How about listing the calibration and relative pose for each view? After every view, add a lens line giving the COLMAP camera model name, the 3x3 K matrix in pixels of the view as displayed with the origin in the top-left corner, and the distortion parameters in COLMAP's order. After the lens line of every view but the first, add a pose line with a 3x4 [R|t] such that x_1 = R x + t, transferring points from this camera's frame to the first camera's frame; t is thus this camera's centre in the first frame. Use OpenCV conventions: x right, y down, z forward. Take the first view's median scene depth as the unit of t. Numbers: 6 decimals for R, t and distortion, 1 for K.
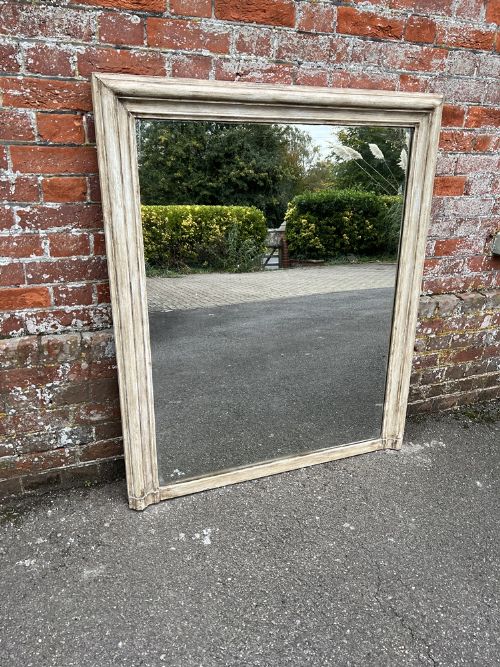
lens RADIAL K [[508.1, 0, 249.4], [0, 508.1, 340.5], [0, 0, 1]] dist [0.040515, -0.045826]
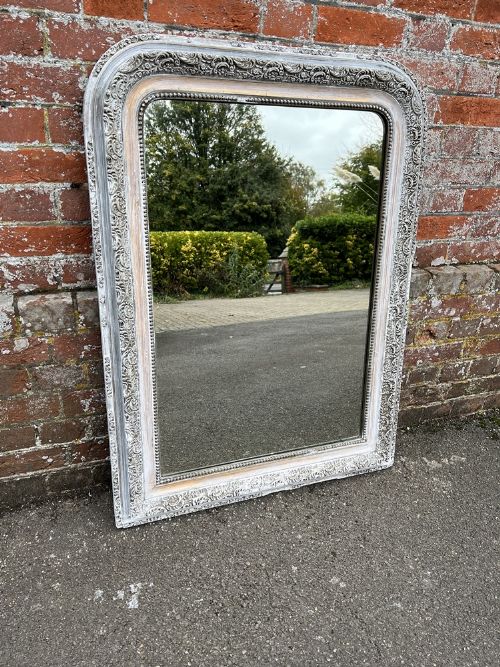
lens RADIAL K [[508.1, 0, 250.6], [0, 508.1, 337.6], [0, 0, 1]] dist [0.040515, -0.045826]
pose [[0.999814, 0.018208, -0.006294, 0.073836], [-0.018118, 0.999738, 0.014017, 0.017541], [0.006548, -0.013901, 0.999882, 0.303379]]
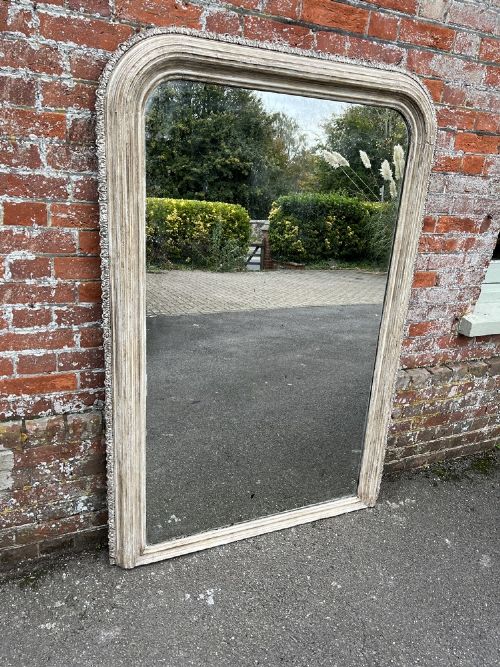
lens RADIAL K [[508.1, 0, 250.9], [0, 508.1, 340.3], [0, 0, 1]] dist [0.040515, -0.045826]
pose [[0.997439, 0.020313, 0.068573, -0.082556], [-0.017231, 0.998827, -0.045242, -0.121851], [-0.069411, 0.043945, 0.996620, -0.133555]]
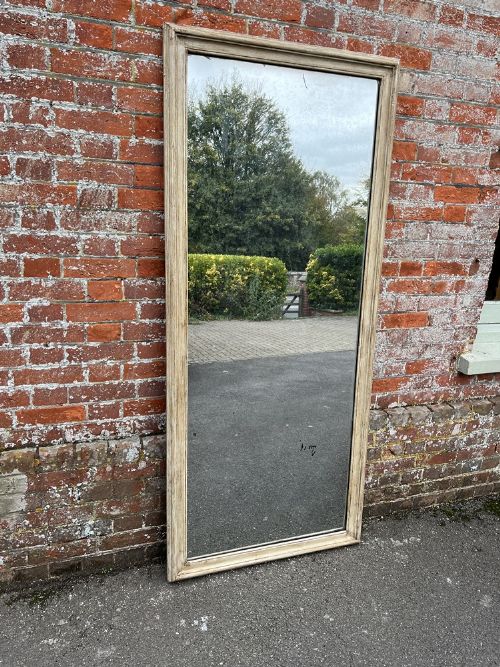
lens RADIAL K [[508.1, 0, 256.3], [0, 508.1, 330.5], [0, 0, 1]] dist [0.040515, -0.045826]
pose [[0.999513, 0.017123, -0.026081, 0.052926], [-0.020932, 0.987913, -0.153591, -0.093865], [0.023136, 0.154062, 0.987790, -0.239985]]
